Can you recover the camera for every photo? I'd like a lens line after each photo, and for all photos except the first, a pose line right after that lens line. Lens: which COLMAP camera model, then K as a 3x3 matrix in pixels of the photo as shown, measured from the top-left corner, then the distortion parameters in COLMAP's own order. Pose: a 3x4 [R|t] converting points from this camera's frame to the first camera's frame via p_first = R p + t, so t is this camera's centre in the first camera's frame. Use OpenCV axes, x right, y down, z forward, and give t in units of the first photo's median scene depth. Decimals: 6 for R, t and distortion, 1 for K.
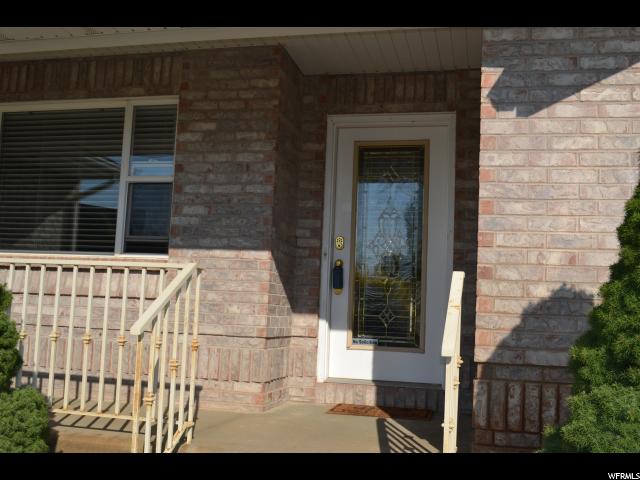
lens RADIAL K [[718.4, 0, 320.0], [0, 718.4, 240.0], [0, 0, 1]] dist [-0.073031, -0.004852]
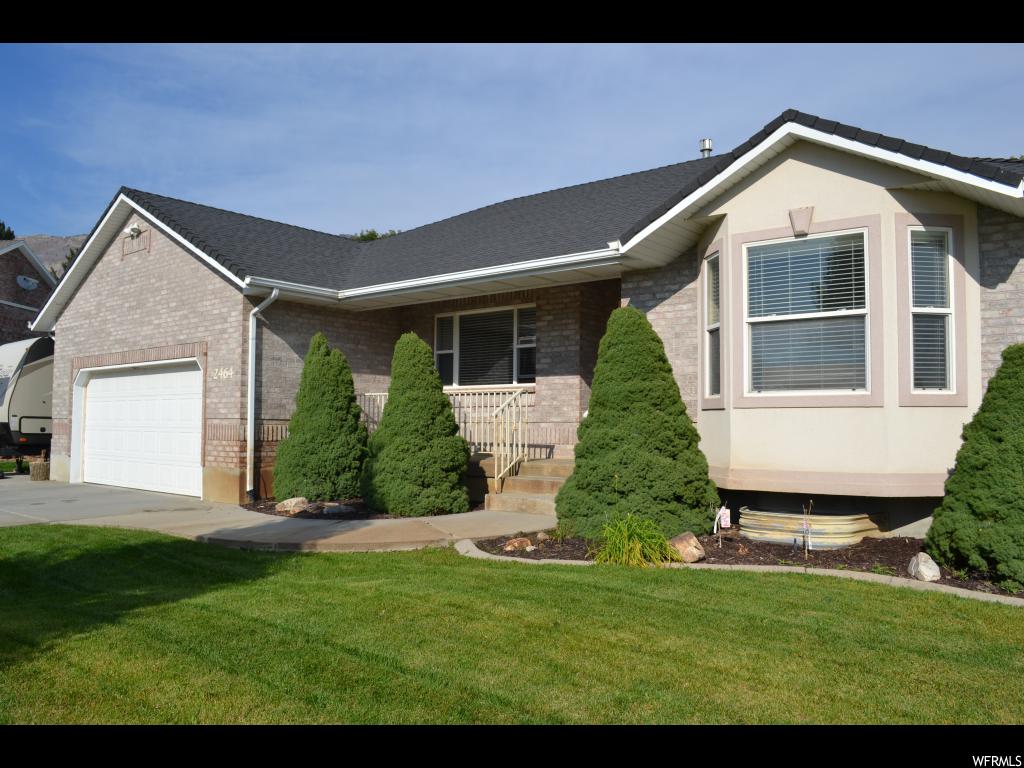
lens RADIAL K [[824.8, 0, 512.0], [0, 824.8, 384.0], [0, 0, 1]] dist [-0.078805, 0.007533]
pose [[0.904775, -0.059741, -0.421678, 0.707846], [0.075755, 0.996899, 0.021308, -0.033166], [0.419097, -0.051224, 0.906495, -1.131717]]
